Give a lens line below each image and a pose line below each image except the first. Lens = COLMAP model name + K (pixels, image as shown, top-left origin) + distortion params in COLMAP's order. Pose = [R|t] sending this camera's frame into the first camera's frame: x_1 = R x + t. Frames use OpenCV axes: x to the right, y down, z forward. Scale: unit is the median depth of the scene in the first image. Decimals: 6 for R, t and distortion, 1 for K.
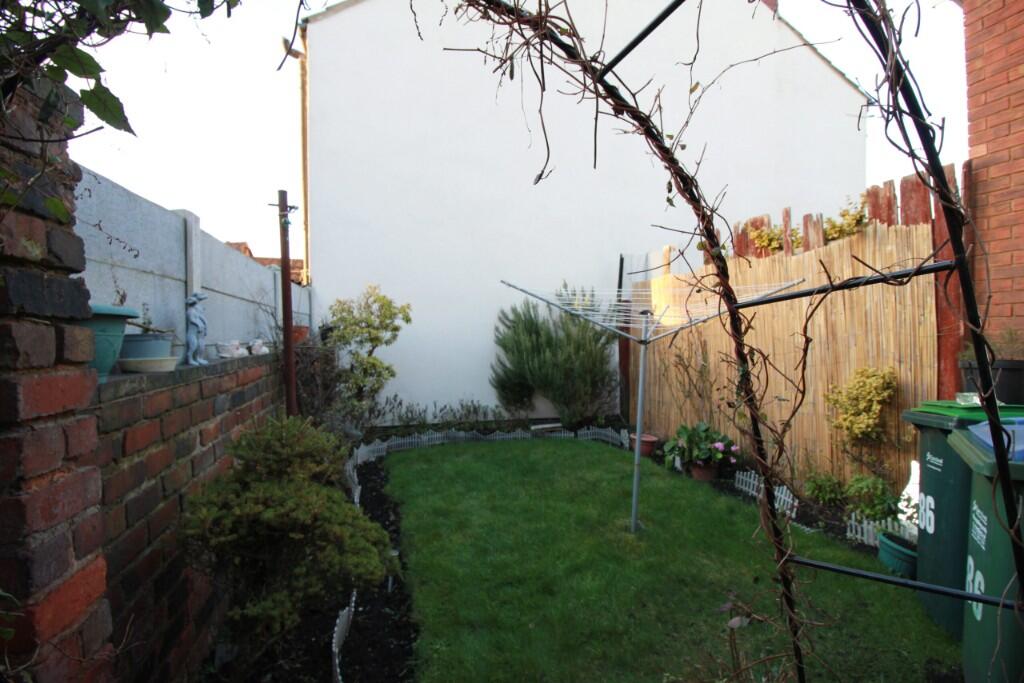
lens RADIAL K [[467.7, 0, 512.0], [0, 467.7, 341.5], [0, 0, 1]] dist [-0.000226, -0.013533]
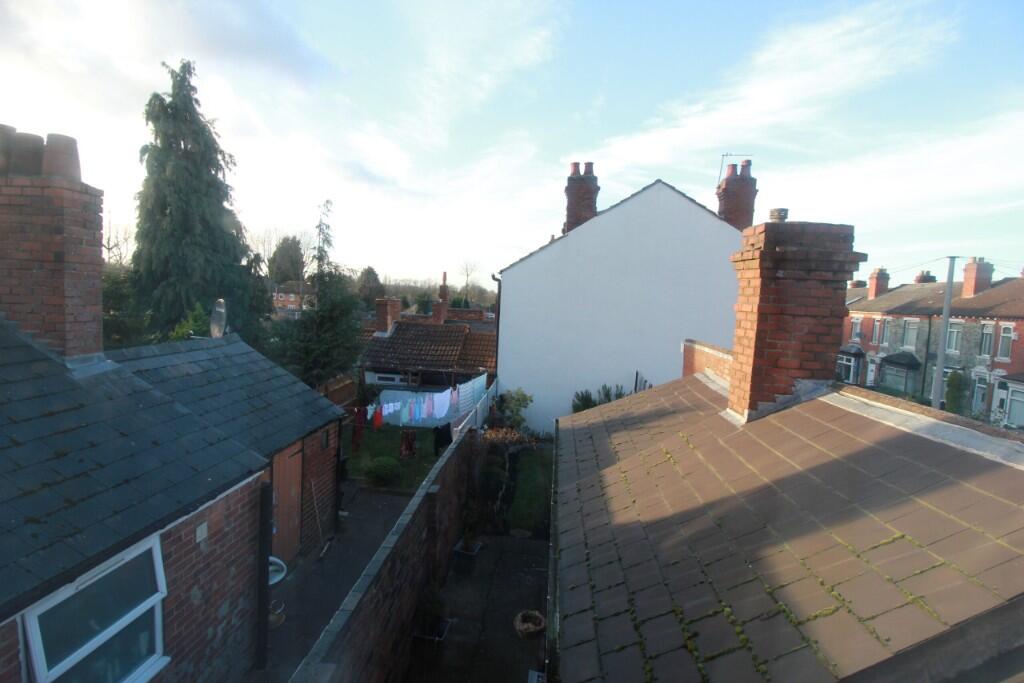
lens RADIAL K [[467.7, 0, 512.0], [0, 467.7, 341.5], [0, 0, 1]] dist [-0.000226, -0.013533]
pose [[0.934163, 0.086829, -0.346122, 0.550010], [-0.064978, 0.995119, 0.074264, -0.568154], [0.350881, -0.046884, 0.935246, -1.462657]]
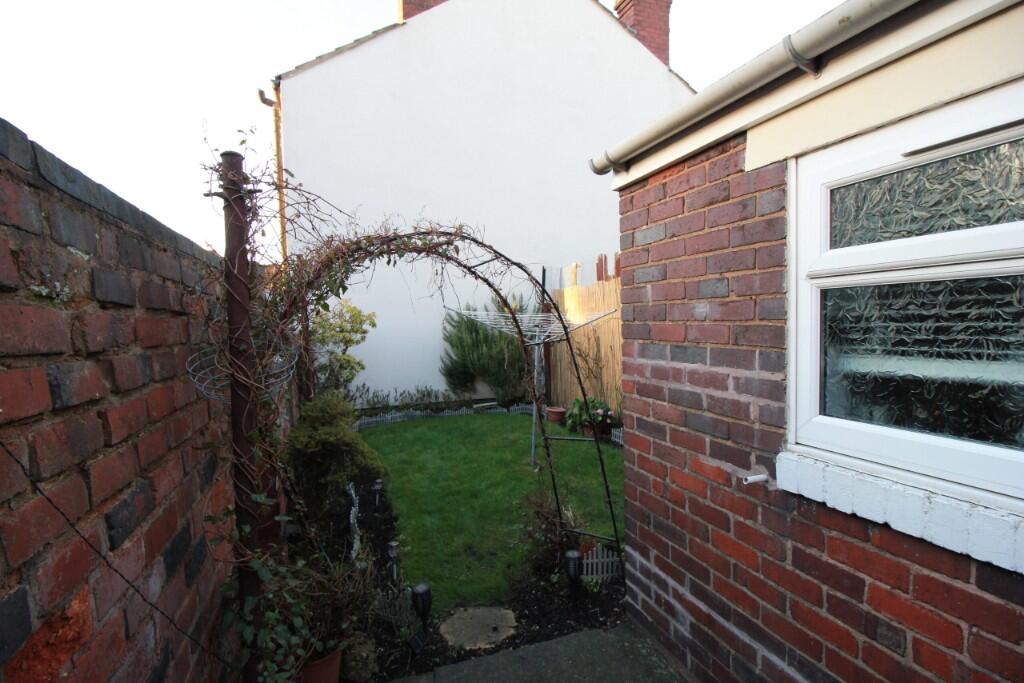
lens RADIAL K [[467.7, 0, 512.0], [0, 467.7, 341.5], [0, 0, 1]] dist [-0.000226, -0.013533]
pose [[0.994769, -0.021754, 0.099807, 0.026515], [0.018658, 0.999319, 0.031850, -0.035302], [-0.100432, -0.029821, 0.994497, -0.320688]]
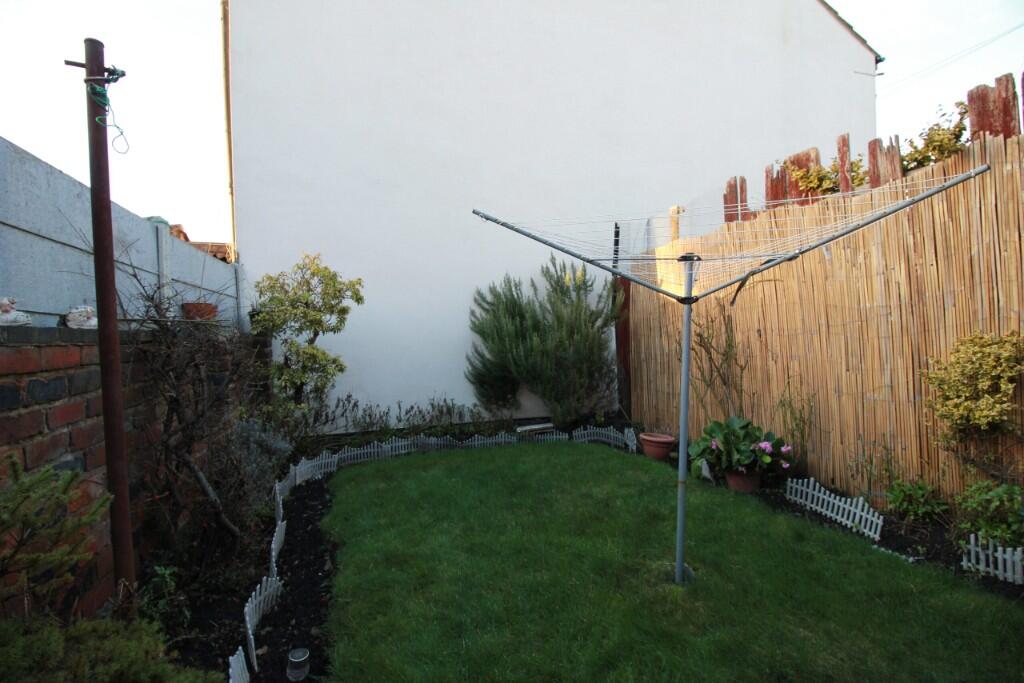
lens RADIAL K [[467.7, 0, 512.0], [0, 467.7, 341.5], [0, 0, 1]] dist [-0.000226, -0.013533]
pose [[0.998625, -0.024832, 0.046172, -0.002442], [0.024851, 0.999691, 0.000145, 0.032464], [-0.046161, 0.001003, 0.998933, 0.201873]]
